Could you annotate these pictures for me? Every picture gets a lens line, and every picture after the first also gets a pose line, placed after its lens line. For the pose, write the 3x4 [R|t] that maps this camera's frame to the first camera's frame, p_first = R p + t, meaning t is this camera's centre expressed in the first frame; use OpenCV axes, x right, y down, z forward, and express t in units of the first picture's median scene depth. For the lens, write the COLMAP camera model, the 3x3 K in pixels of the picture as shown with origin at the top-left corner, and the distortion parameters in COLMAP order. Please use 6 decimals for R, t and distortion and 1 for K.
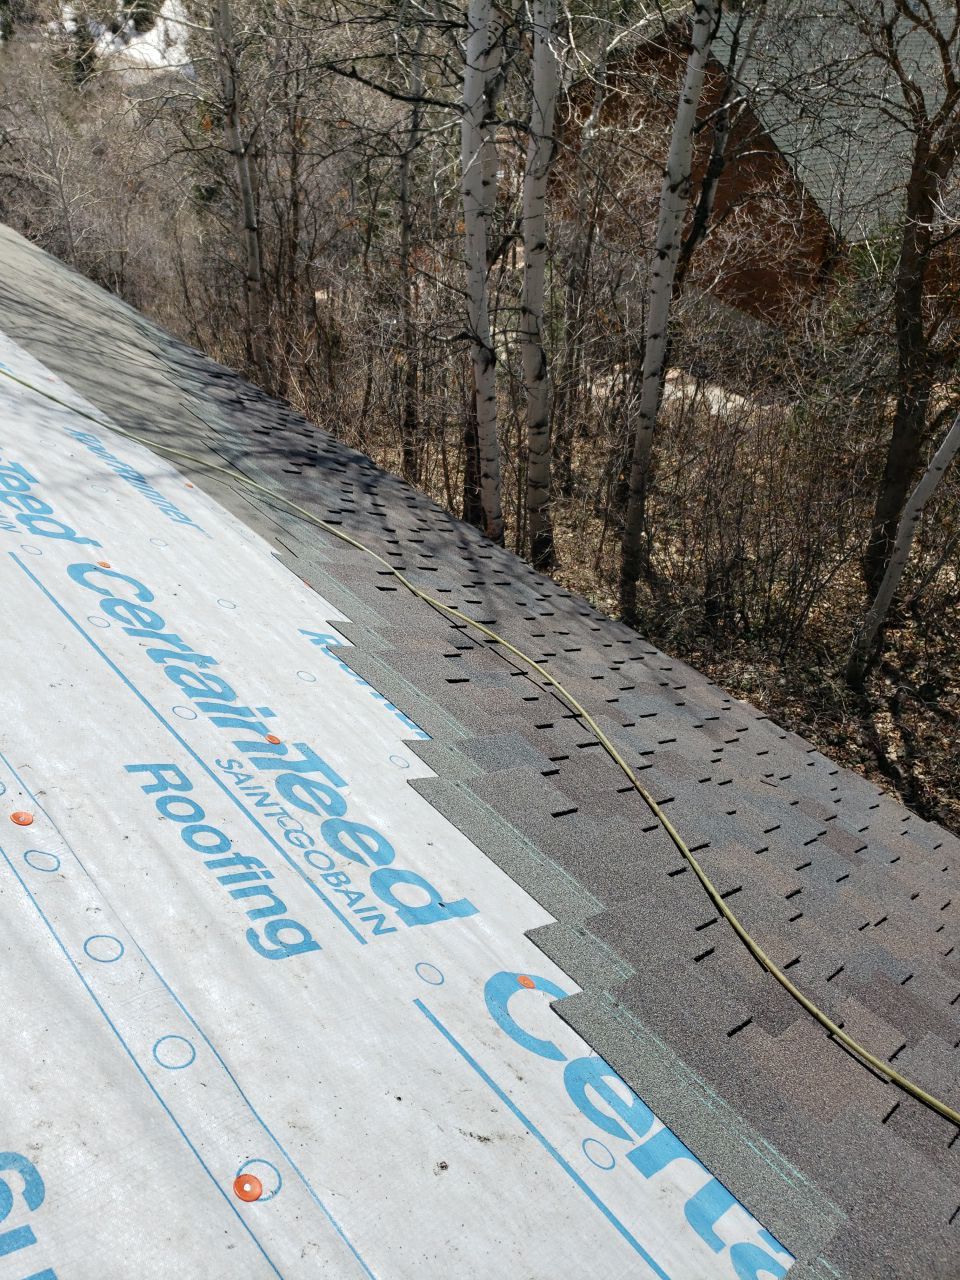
lens RADIAL K [[977.7, 0, 422.9], [0, 977.7, 639.0], [0, 0, 1]] dist [-0.027005, 0.035241]
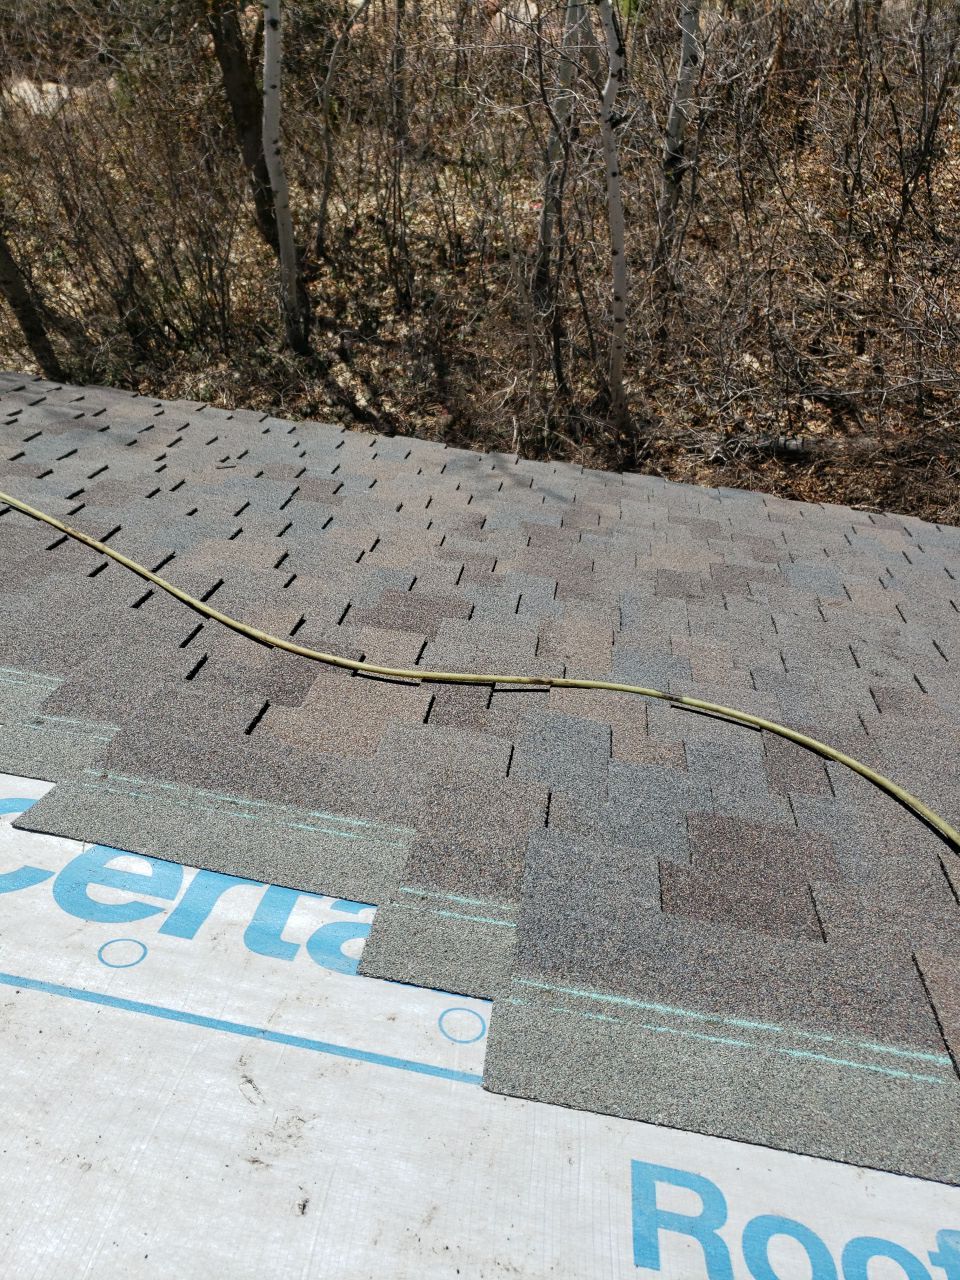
lens RADIAL K [[1031.5, 0, 480.0], [0, 1031.5, 640.0], [0, 0, 1]] dist [0.006131, -0.005228]
pose [[0.763369, -0.494913, 0.415125, 0.077092], [0.370434, 0.861874, 0.346341, 0.055085], [-0.529194, -0.110609, 0.841260, 0.073513]]
